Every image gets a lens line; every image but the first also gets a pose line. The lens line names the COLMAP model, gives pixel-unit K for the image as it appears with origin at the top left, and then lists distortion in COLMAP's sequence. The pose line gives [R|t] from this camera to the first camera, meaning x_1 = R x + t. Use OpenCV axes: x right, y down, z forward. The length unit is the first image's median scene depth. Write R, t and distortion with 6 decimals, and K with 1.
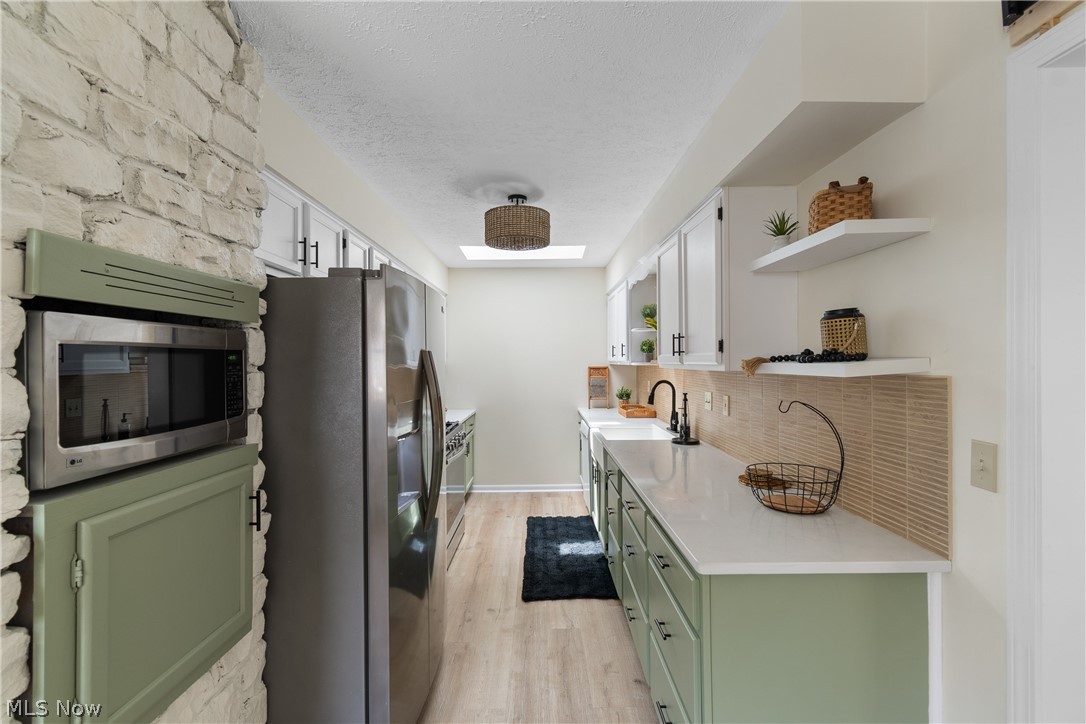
lens RADIAL K [[477.8, 0, 540.3], [0, 477.8, 360.0], [0, 0, 1]] dist [0.001170, -0.001598]
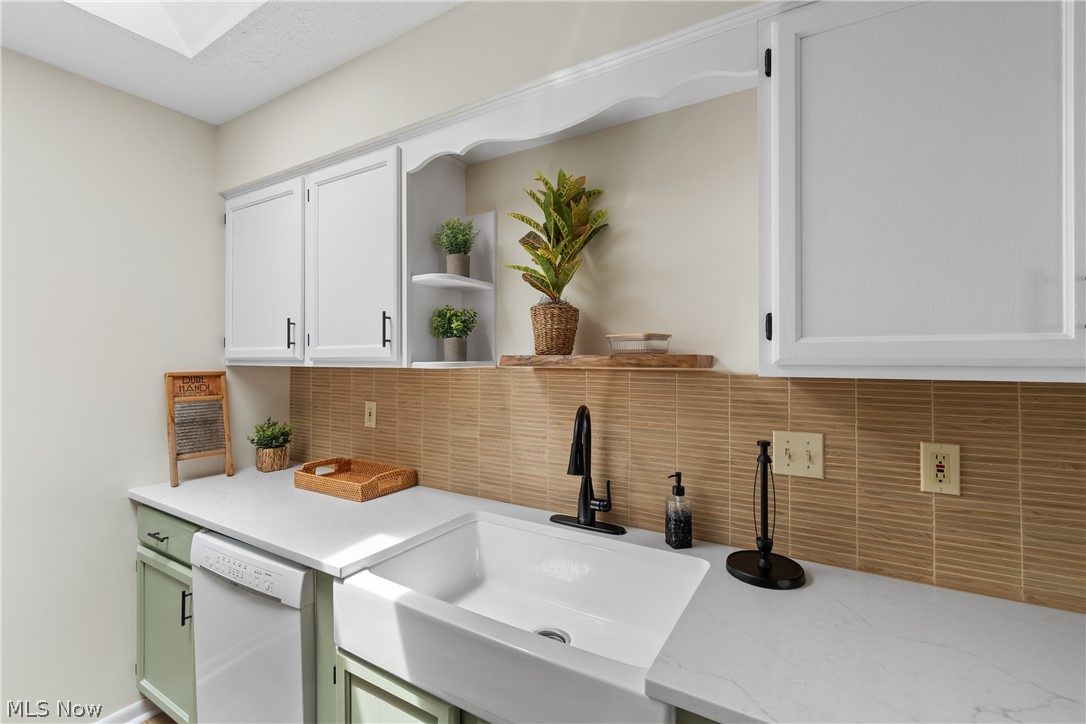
lens RADIAL K [[477.8, 0, 540.3], [0, 477.8, 360.0], [0, 0, 1]] dist [0.001170, -0.001598]
pose [[0.522862, 0.009710, 0.852362, -0.112350], [-0.006588, 0.999951, -0.007350, 0.008231], [-0.852392, -0.001772, 0.522900, 0.944694]]
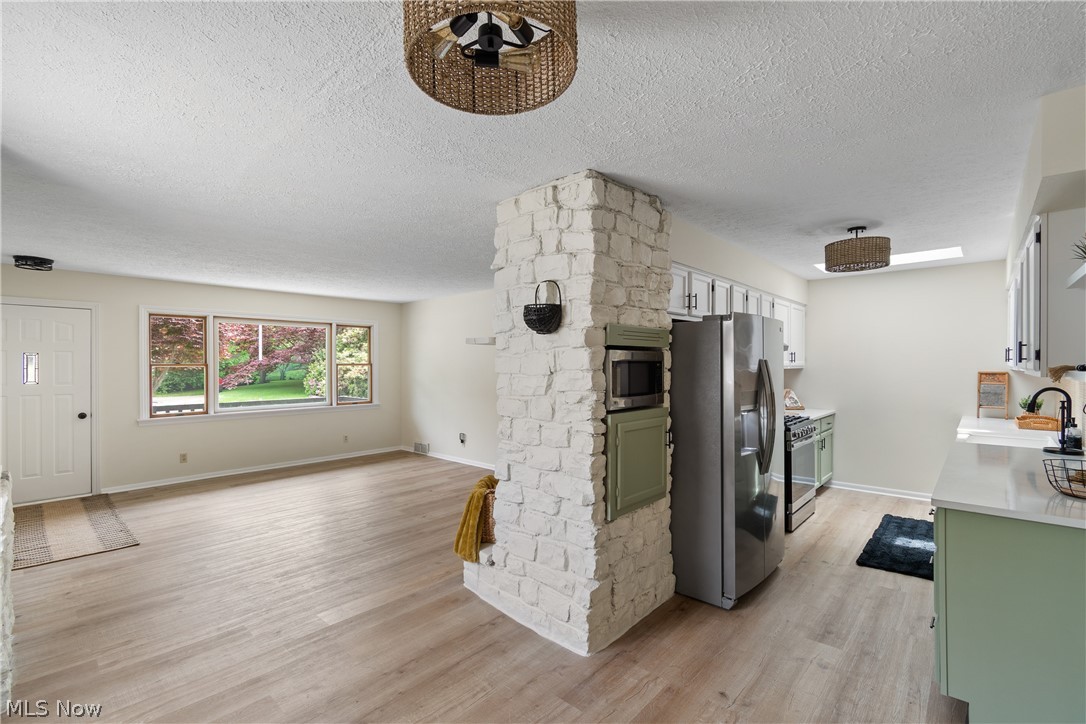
lens RADIAL K [[483.0, 0, 537.2], [0, 483.0, 365.9], [0, 0, 1]] dist [0.000406, -0.000603]
pose [[0.734545, 0.007083, -0.678523, 0.183261], [-0.000718, 0.999953, 0.009661, -0.009045], [0.678560, -0.006609, 0.734515, -0.417056]]
